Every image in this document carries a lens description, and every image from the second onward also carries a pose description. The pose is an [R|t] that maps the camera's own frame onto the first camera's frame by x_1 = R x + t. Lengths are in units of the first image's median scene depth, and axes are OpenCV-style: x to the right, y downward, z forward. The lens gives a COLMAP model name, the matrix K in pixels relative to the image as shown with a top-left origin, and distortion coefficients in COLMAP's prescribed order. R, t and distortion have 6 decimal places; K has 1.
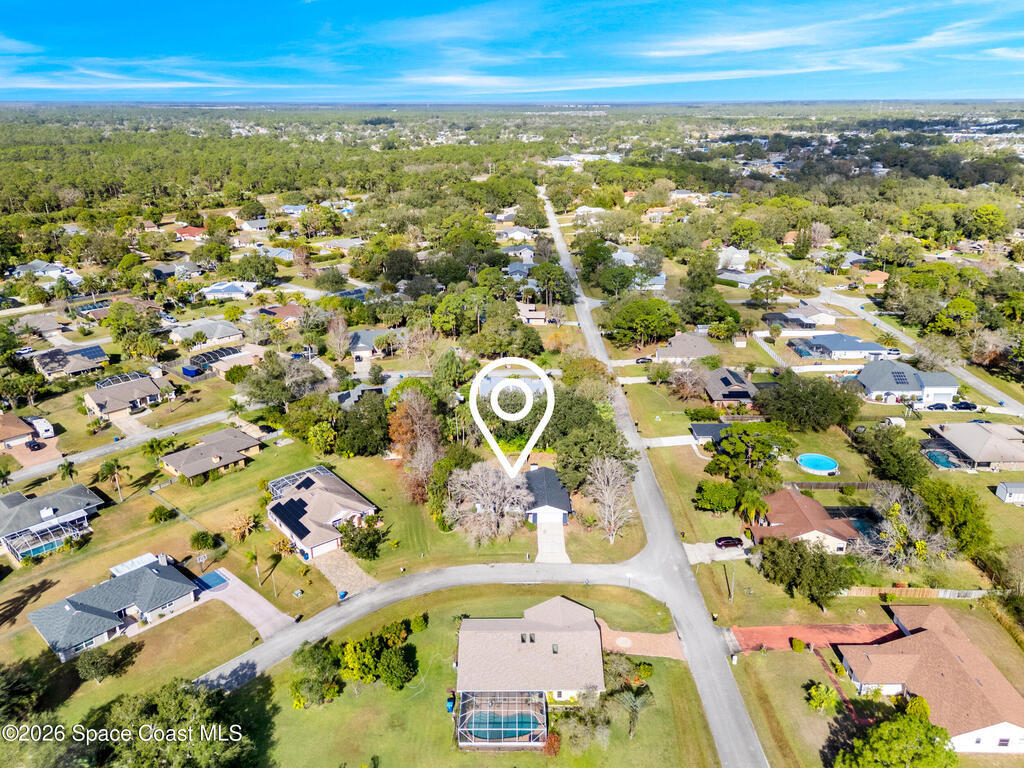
lens RADIAL K [[793.1, 0, 511.0], [0, 793.1, 382.5], [0, 0, 1]] dist [0.028902, -0.009394]
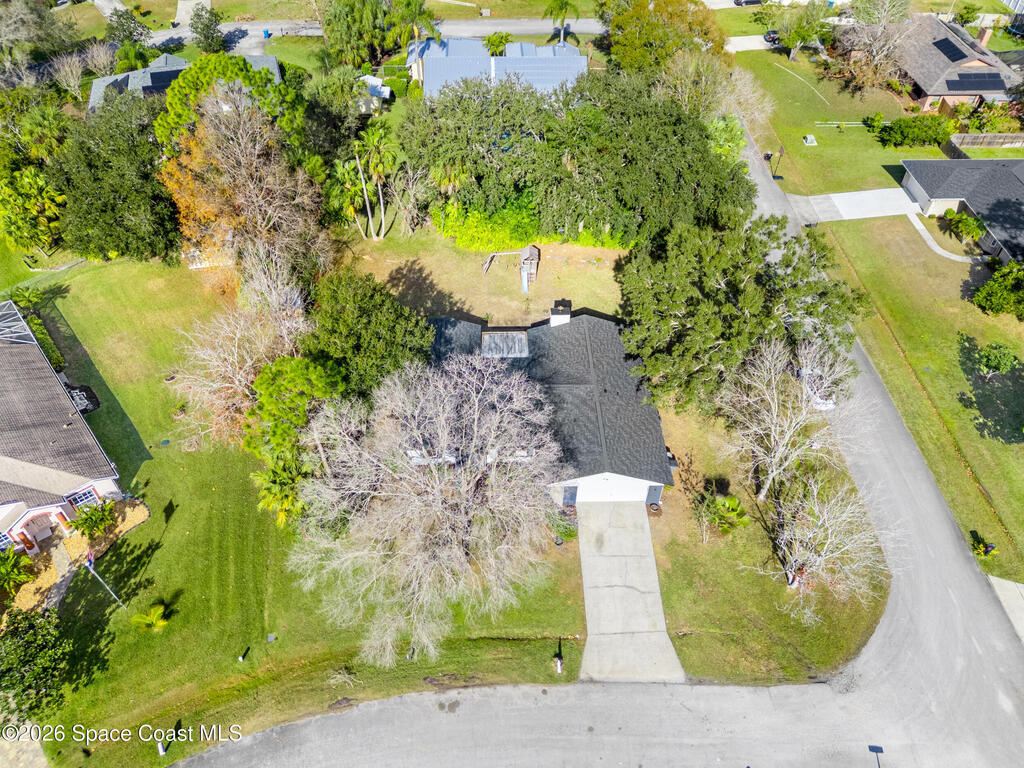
lens RADIAL K [[793.1, 0, 515.0], [0, 793.1, 383.5], [0, 0, 1]] dist [0.028902, -0.009394]
pose [[0.999386, -0.012610, 0.032702, -0.004862], [-0.002041, 0.910515, 0.413472, -0.019501], [-0.034990, -0.413285, 0.909929, 0.575922]]
